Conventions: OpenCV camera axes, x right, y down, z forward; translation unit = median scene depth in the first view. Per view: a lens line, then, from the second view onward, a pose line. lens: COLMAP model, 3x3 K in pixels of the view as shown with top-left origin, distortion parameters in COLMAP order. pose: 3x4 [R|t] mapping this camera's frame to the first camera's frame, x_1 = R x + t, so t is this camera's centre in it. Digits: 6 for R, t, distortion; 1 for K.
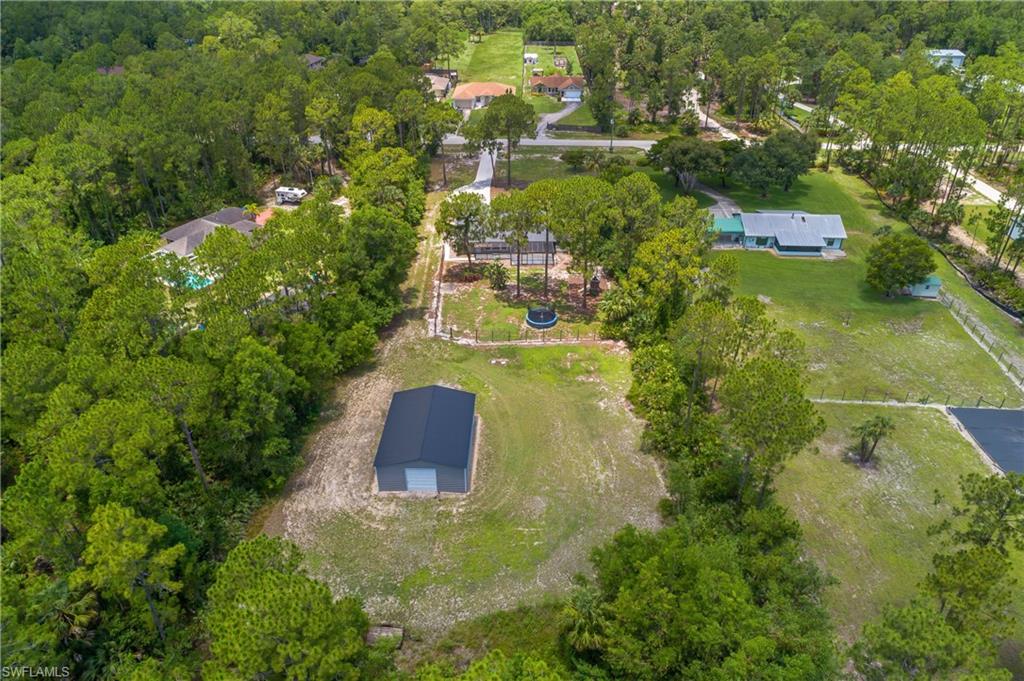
lens RADIAL K [[684.5, 0, 514.9], [0, 684.5, 341.1], [0, 0, 1]] dist [-0.004230, 0.000128]
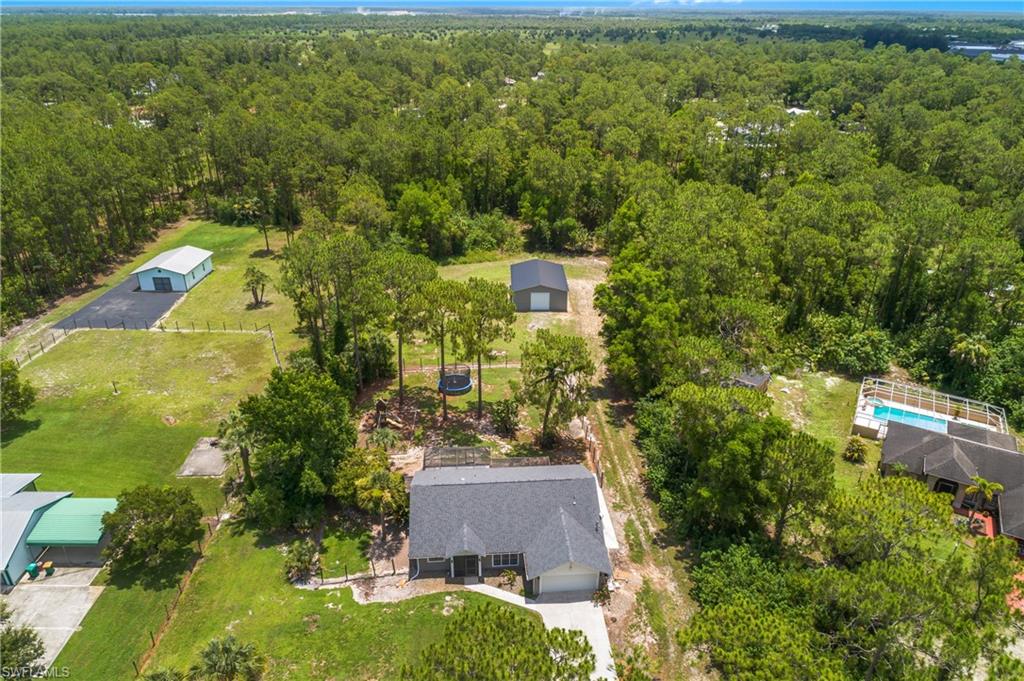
lens RADIAL K [[684.5, 0, 514.9], [0, 684.5, 341.1], [0, 0, 1]] dist [-0.004230, 0.000128]
pose [[-0.999007, 0.011373, -0.043080, -0.001996], [-0.030782, 0.522887, 0.851846, -0.812272], [0.032214, 0.852326, -0.522017, 1.377337]]
